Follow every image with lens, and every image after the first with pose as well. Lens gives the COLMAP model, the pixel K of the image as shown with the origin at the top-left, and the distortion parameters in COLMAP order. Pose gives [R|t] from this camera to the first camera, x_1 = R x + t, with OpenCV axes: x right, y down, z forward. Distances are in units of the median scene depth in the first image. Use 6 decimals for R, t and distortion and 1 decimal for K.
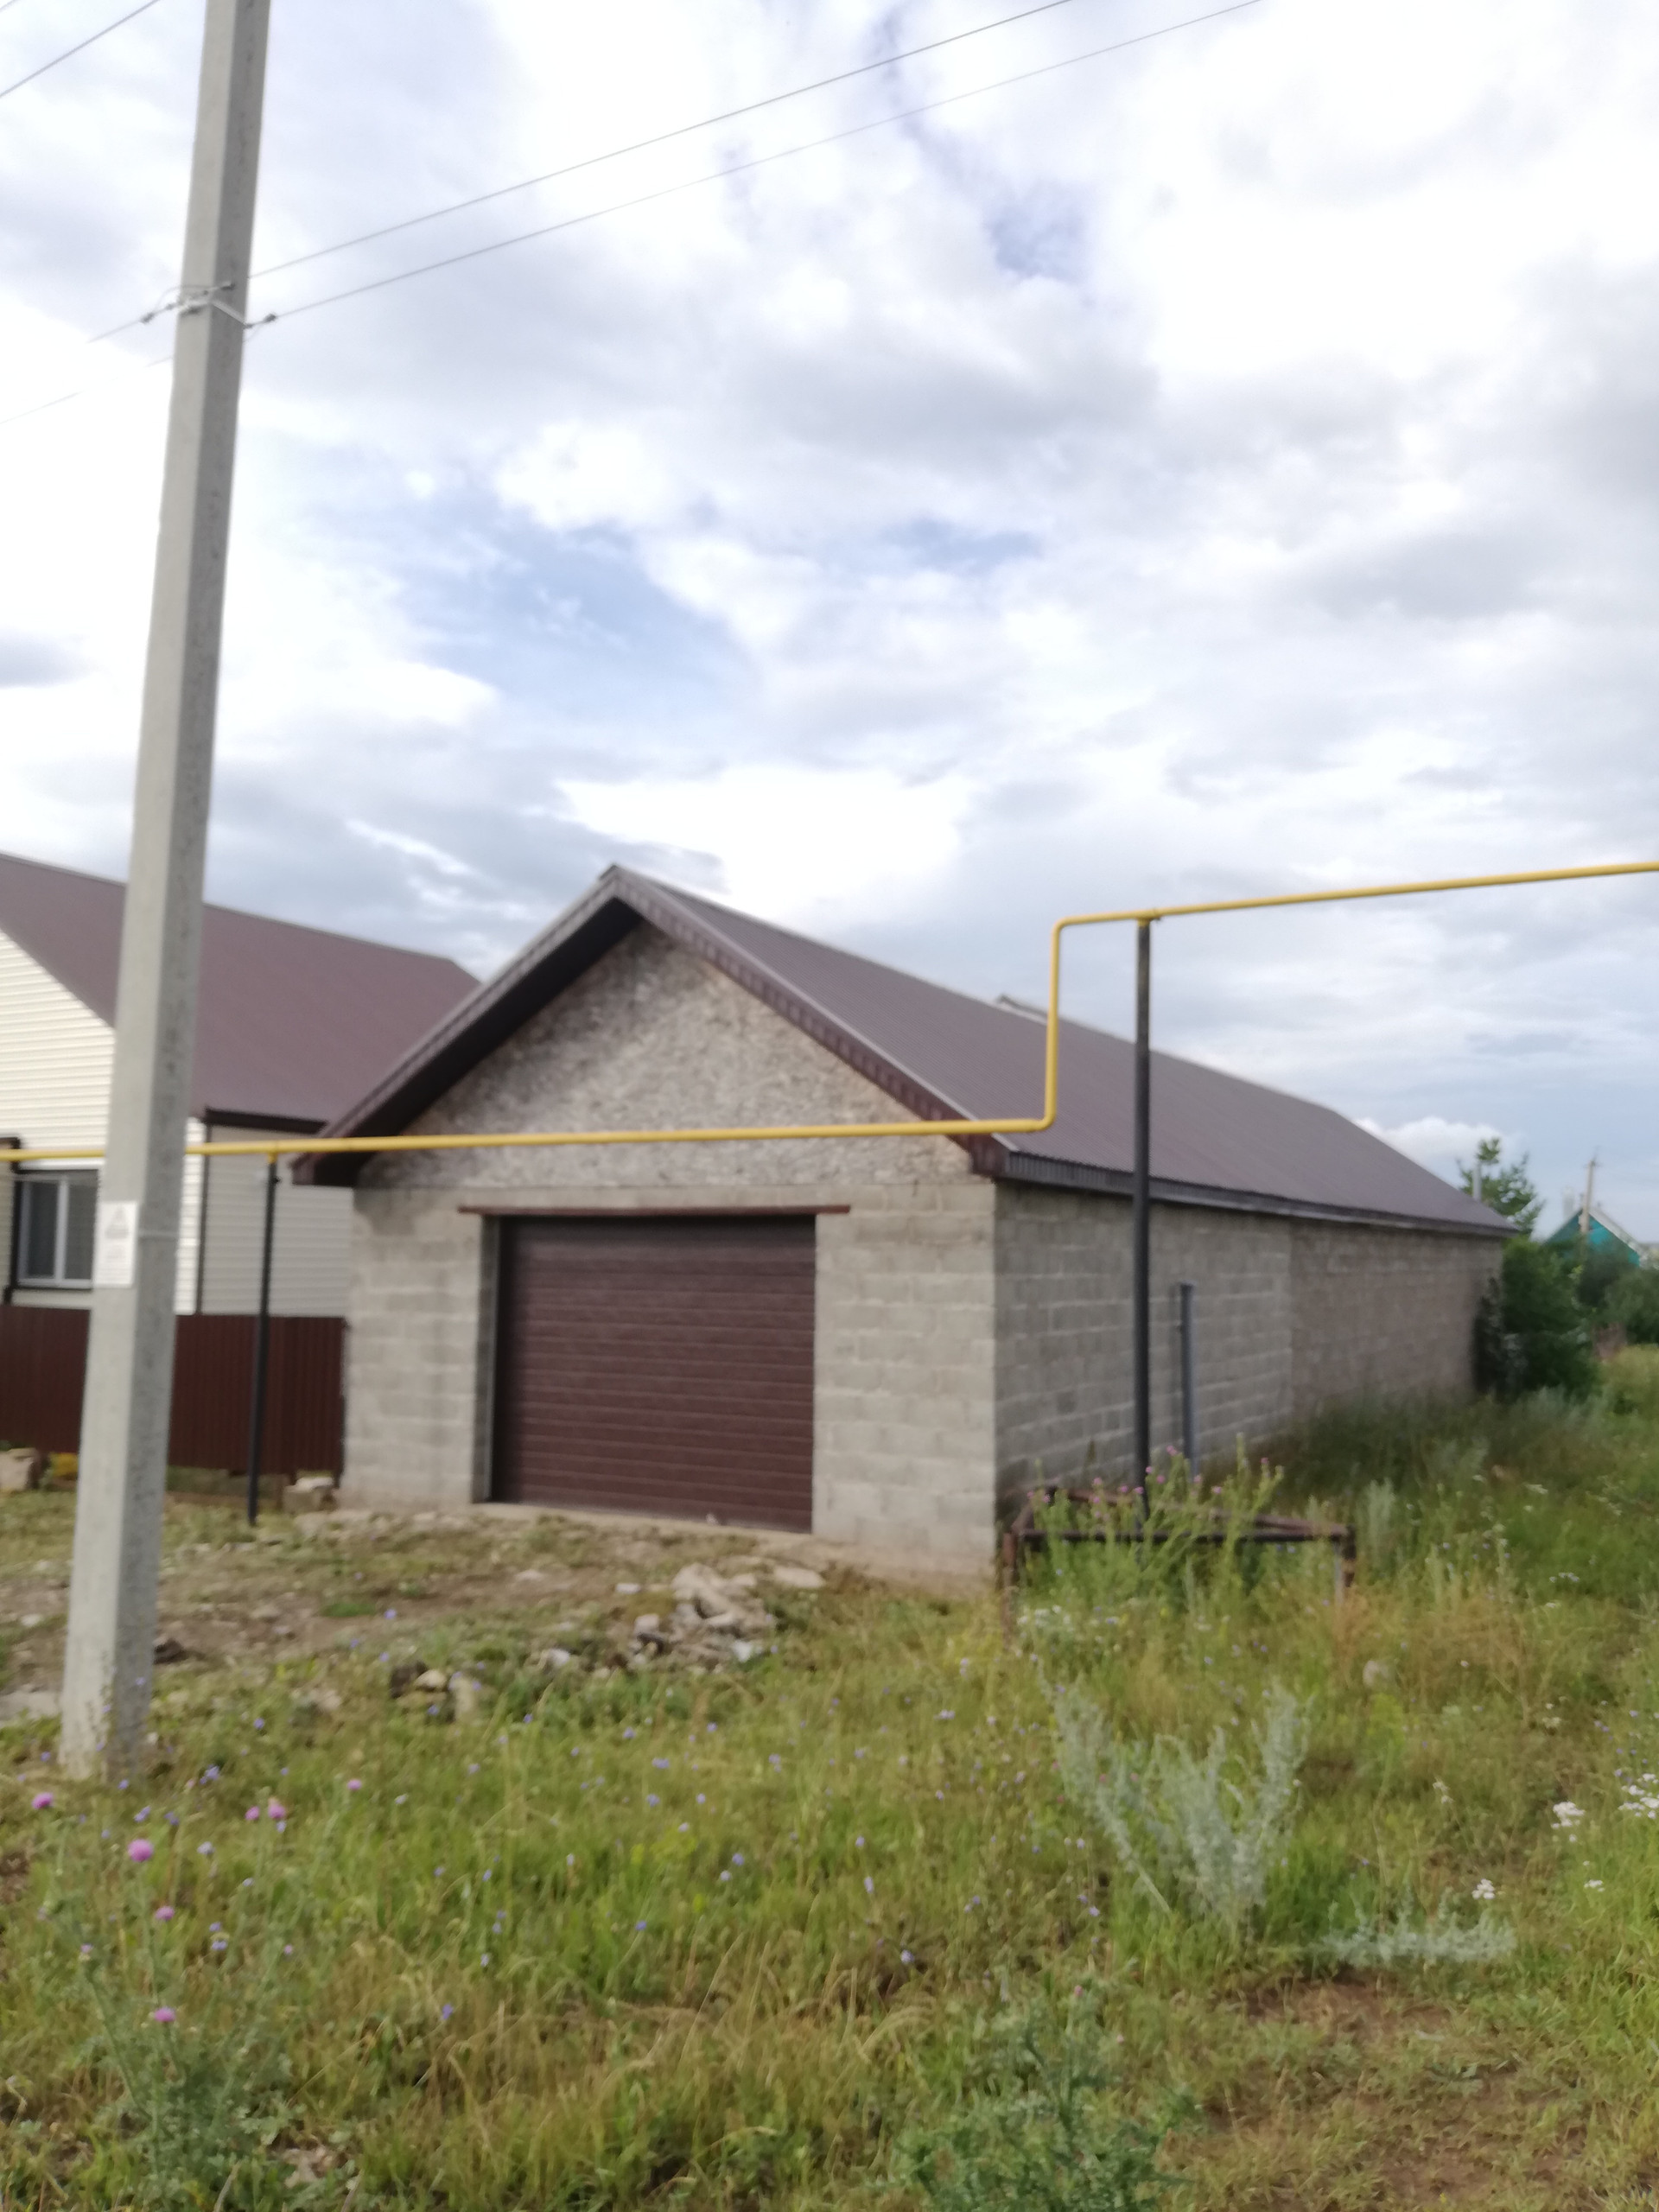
lens RADIAL K [[1673.6, 0, 889.4], [0, 1673.6, 1082.5], [0, 0, 1]] dist [0.065427, -0.149274]
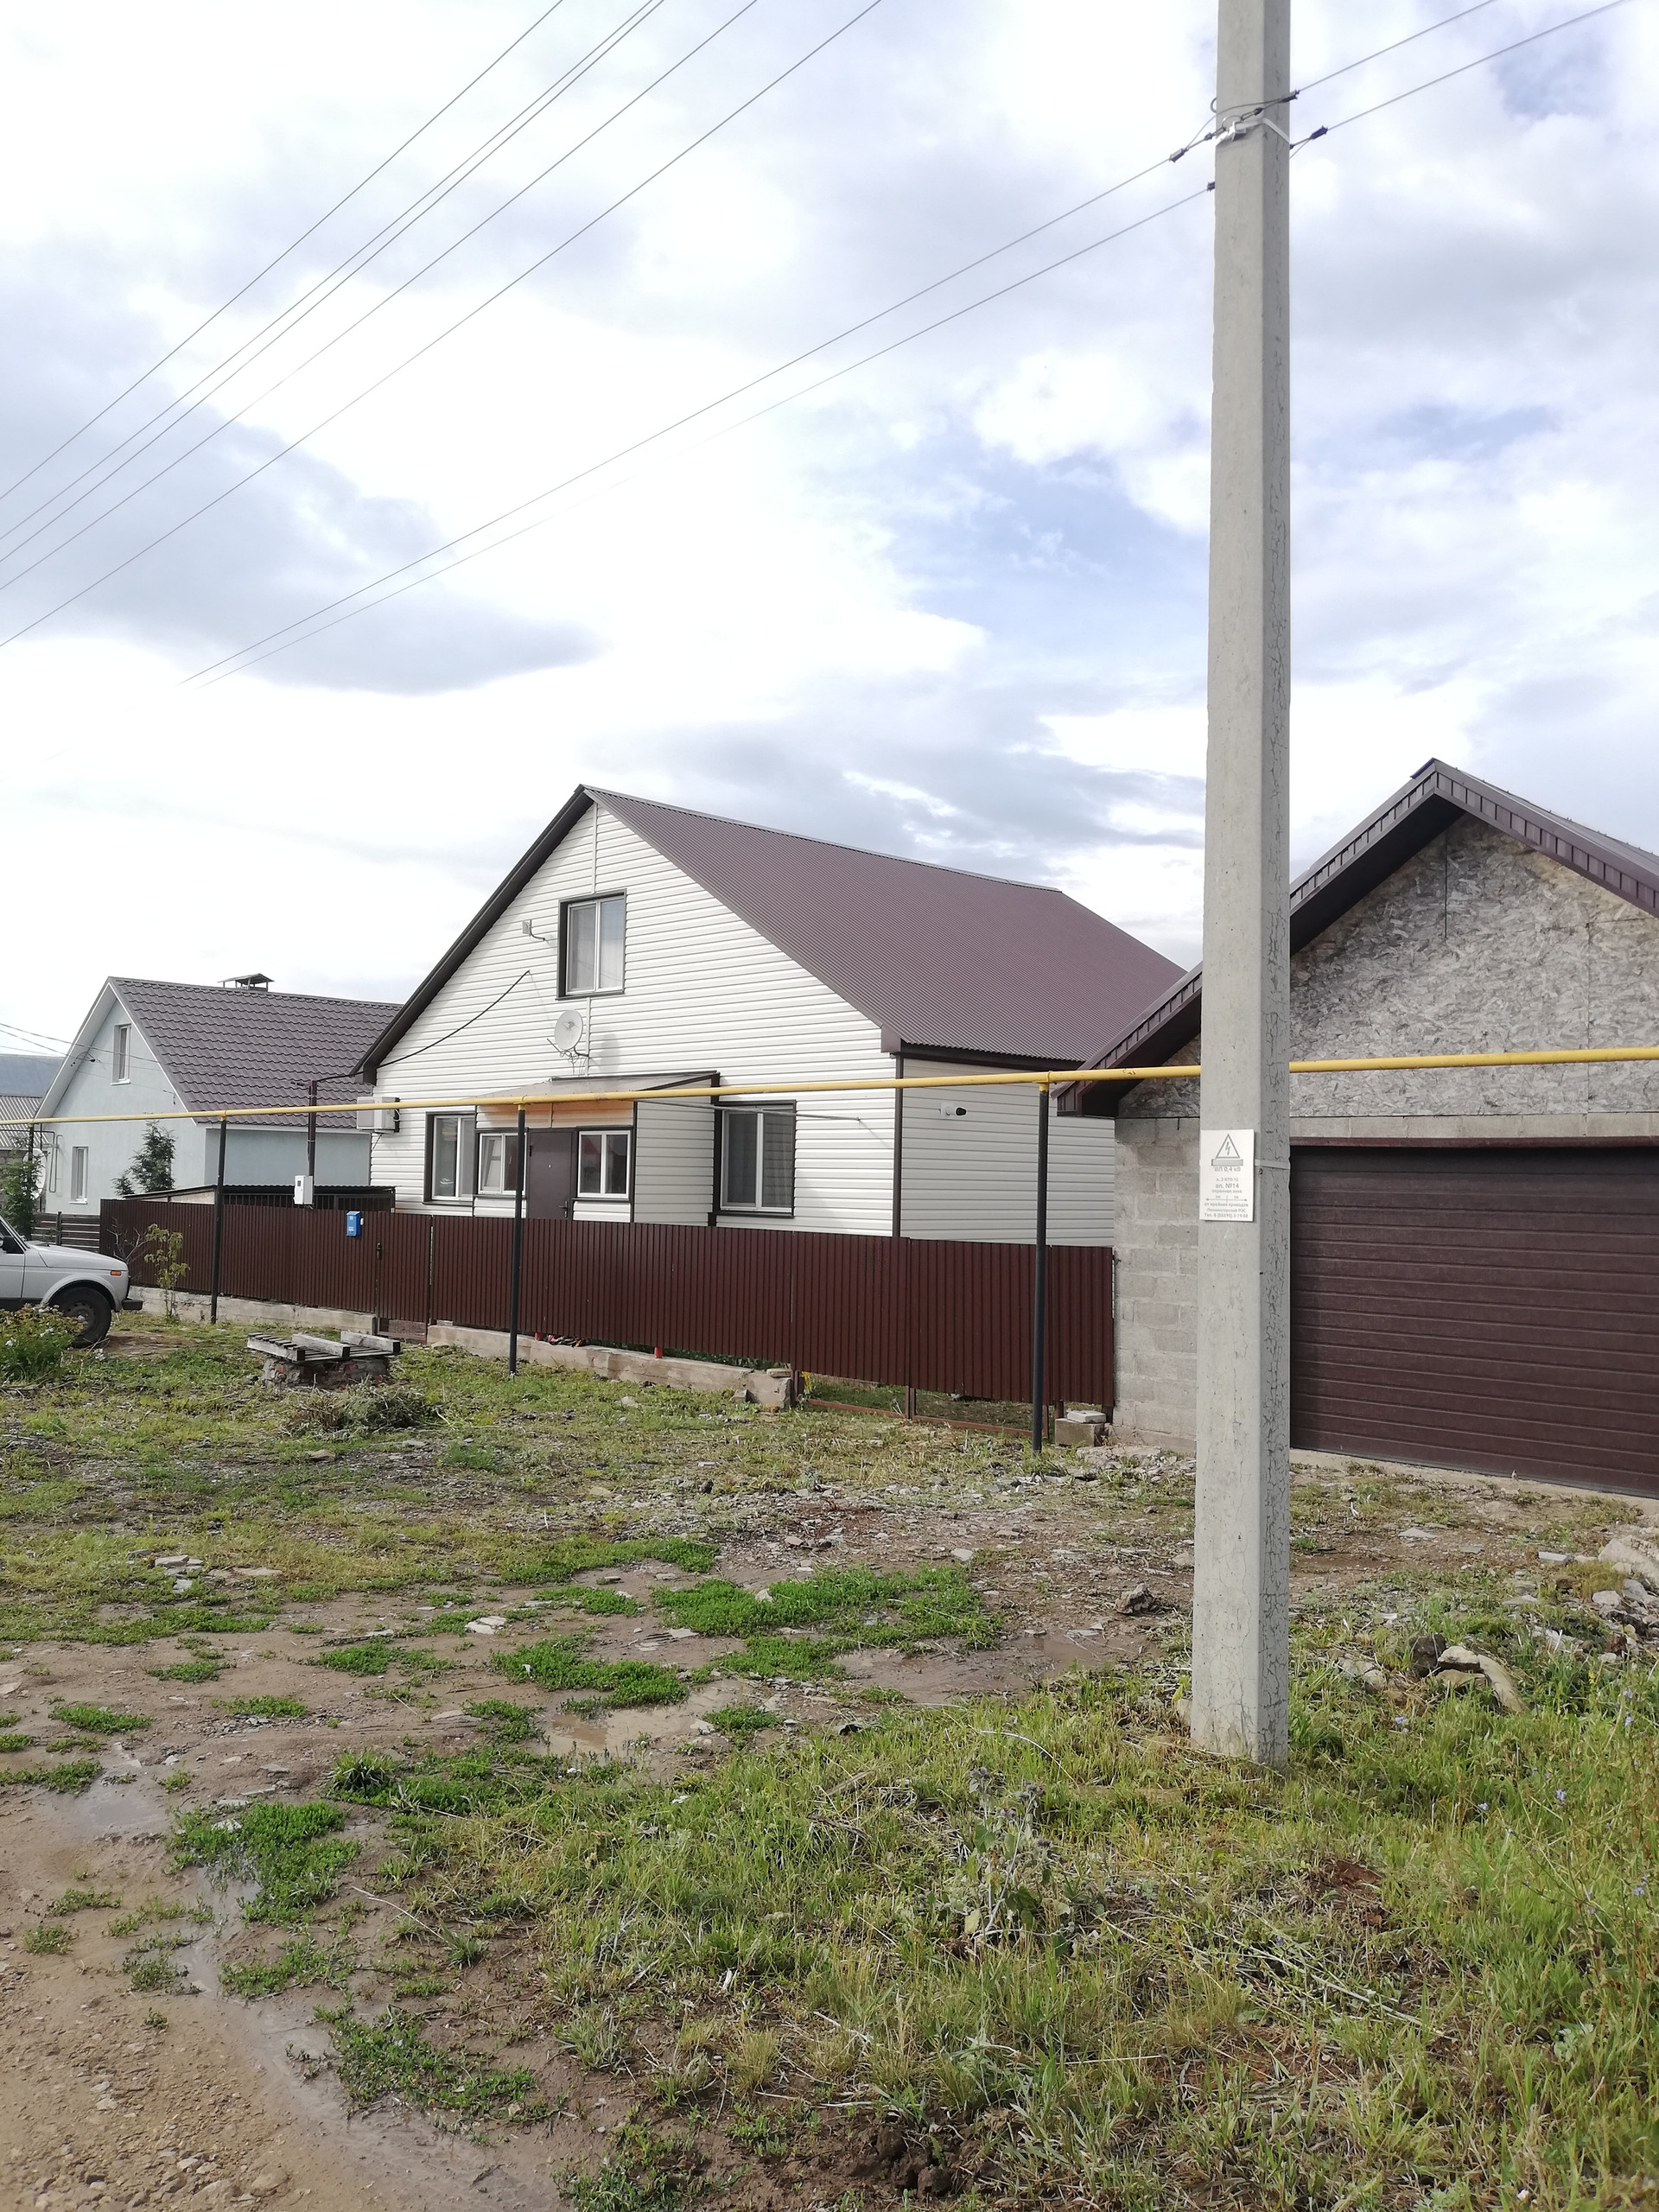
lens RADIAL K [[1673.6, 0, 889.4], [0, 1673.6, 1082.5], [0, 0, 1]] dist [0.065427, -0.149274]
pose [[0.957892, -0.010754, -0.286926, -0.174868], [0.022543, 0.999031, 0.037813, 0.002895], [0.286241, -0.042689, 0.957206, 0.034838]]
